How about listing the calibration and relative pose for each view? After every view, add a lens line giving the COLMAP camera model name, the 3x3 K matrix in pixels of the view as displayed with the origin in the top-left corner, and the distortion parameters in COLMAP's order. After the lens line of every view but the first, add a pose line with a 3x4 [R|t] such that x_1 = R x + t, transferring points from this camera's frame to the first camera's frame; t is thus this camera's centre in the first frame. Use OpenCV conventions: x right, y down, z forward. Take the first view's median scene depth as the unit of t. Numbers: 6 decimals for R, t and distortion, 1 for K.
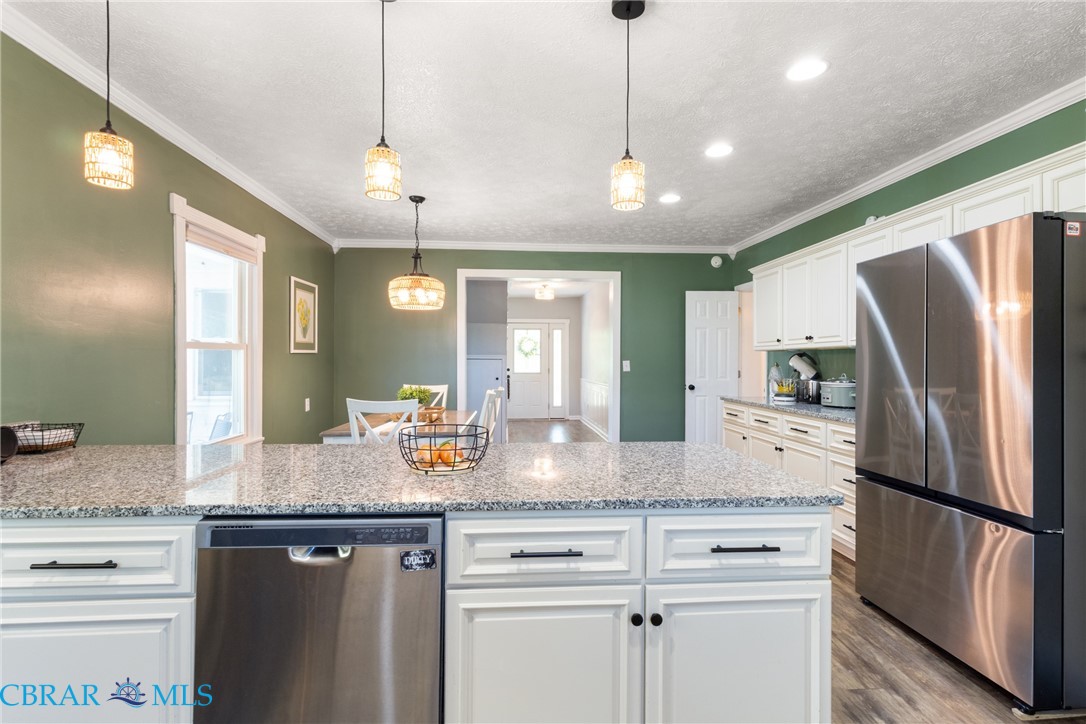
lens RADIAL K [[507.7, 0, 546.1], [0, 507.7, 364.5], [0, 0, 1]] dist [0.002732, -0.001272]
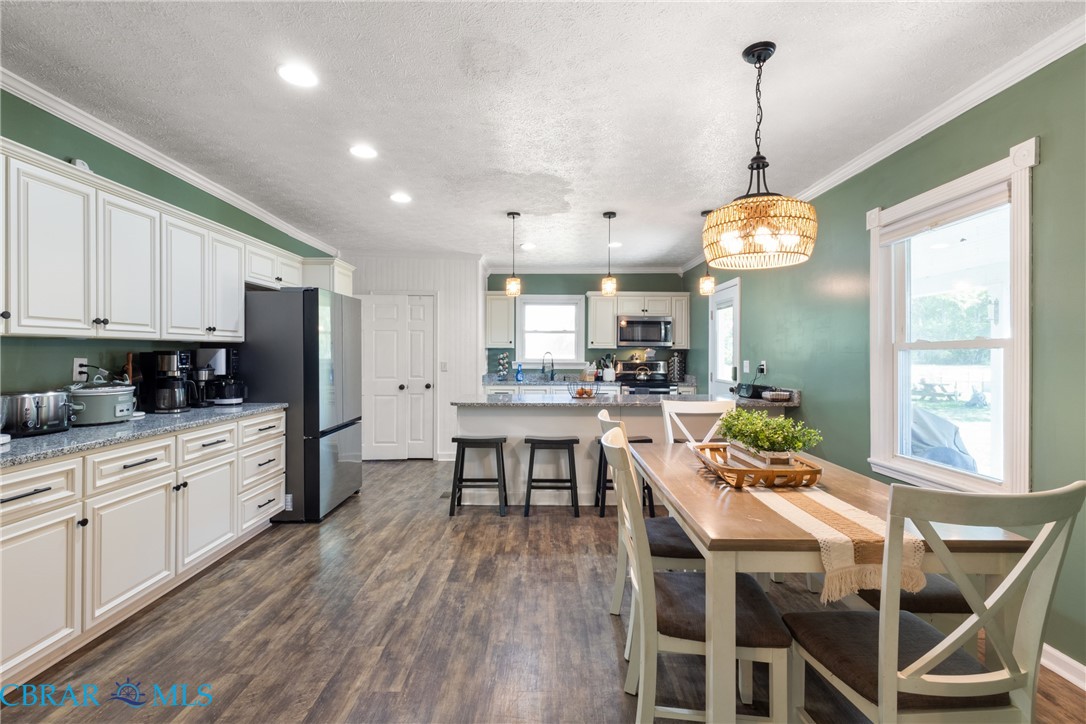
lens RADIAL K [[507.7, 0, 542.2], [0, 507.7, 344.3], [0, 0, 1]] dist [0.002732, -0.001272]
pose [[-0.996302, -0.005843, 0.085719, -0.127270], [-0.006783, 0.999920, -0.010674, -0.031856], [-0.085650, -0.011215, -0.996262, 2.432308]]
